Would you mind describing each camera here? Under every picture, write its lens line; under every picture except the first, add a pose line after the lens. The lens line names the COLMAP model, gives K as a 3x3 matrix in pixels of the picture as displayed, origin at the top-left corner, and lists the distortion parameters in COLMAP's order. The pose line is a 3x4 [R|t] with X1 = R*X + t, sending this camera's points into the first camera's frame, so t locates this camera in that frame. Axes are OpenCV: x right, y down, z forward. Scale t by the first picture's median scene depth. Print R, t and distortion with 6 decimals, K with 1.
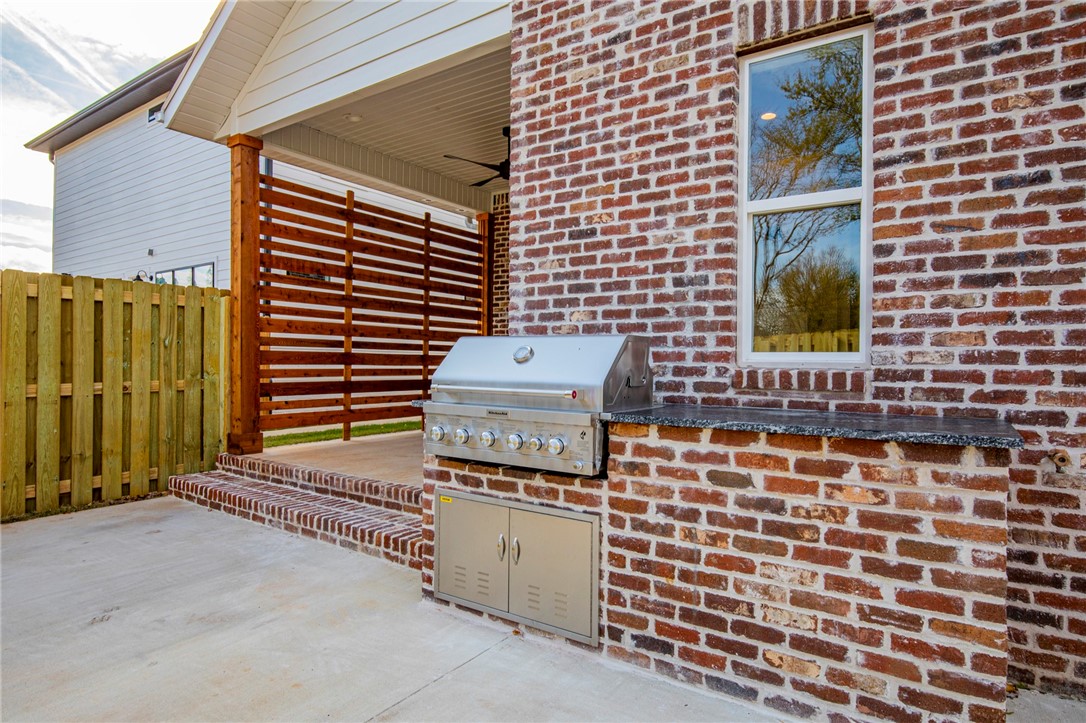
lens RADIAL K [[611.9, 0, 549.3], [0, 611.9, 363.1], [0, 0, 1]] dist [-0.023472, 0.013879]
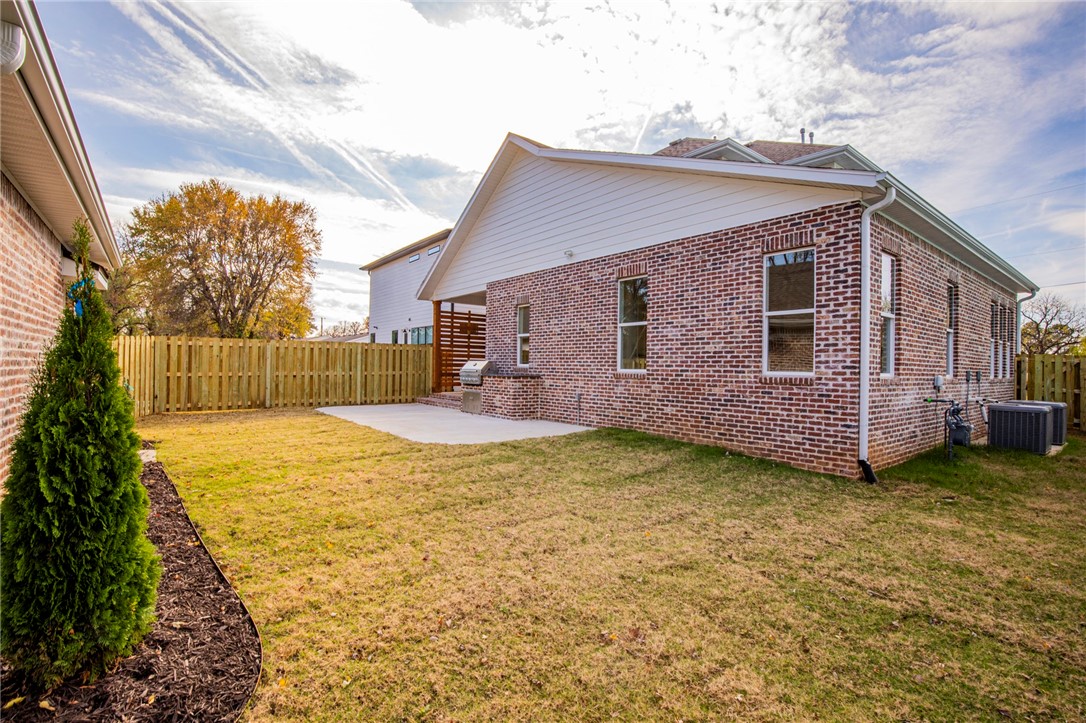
lens RADIAL K [[501.8, 0, 548.0], [0, 501.8, 363.8], [0, 0, 1]] dist [-0.023223, 0.000859]
pose [[0.955013, 0.003475, -0.296544, 1.708929], [-0.007975, 0.999871, -0.013966, 0.033565], [0.296458, 0.015702, 0.954917, -2.758315]]
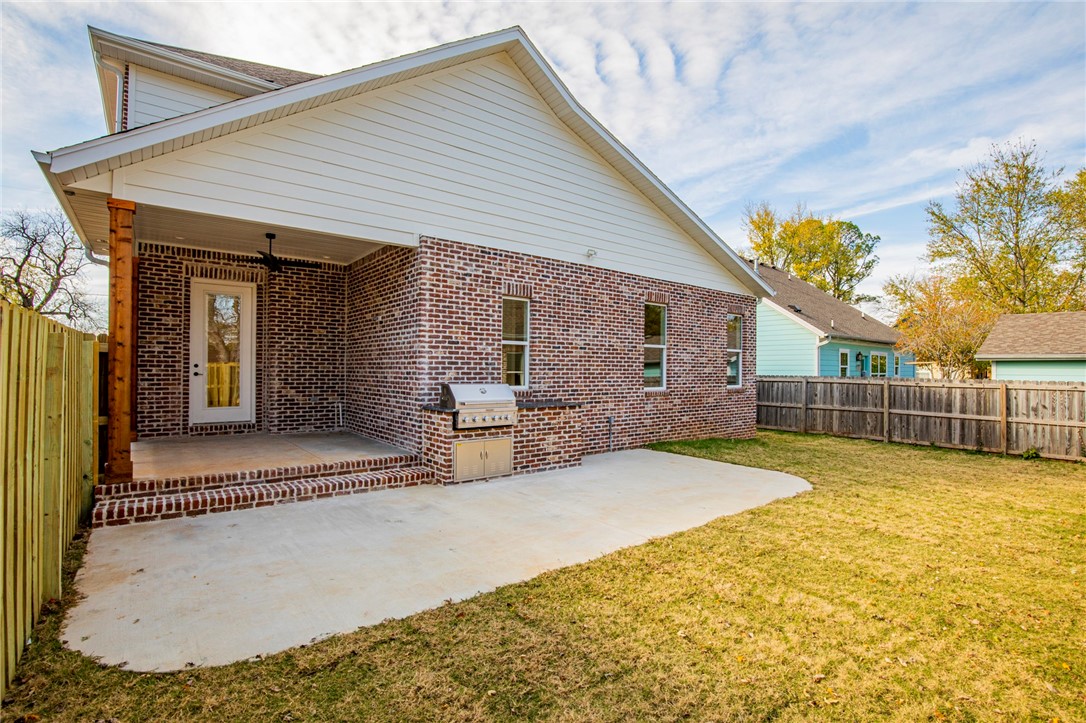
lens RADIAL K [[501.8, 0, 548.0], [0, 501.8, 363.8], [0, 0, 1]] dist [-0.023223, 0.000859]
pose [[0.299842, 0.002108, 0.953987, -2.074431], [-0.003160, 0.999994, -0.001216, -0.129637], [-0.953984, -0.002650, 0.299847, -0.045224]]
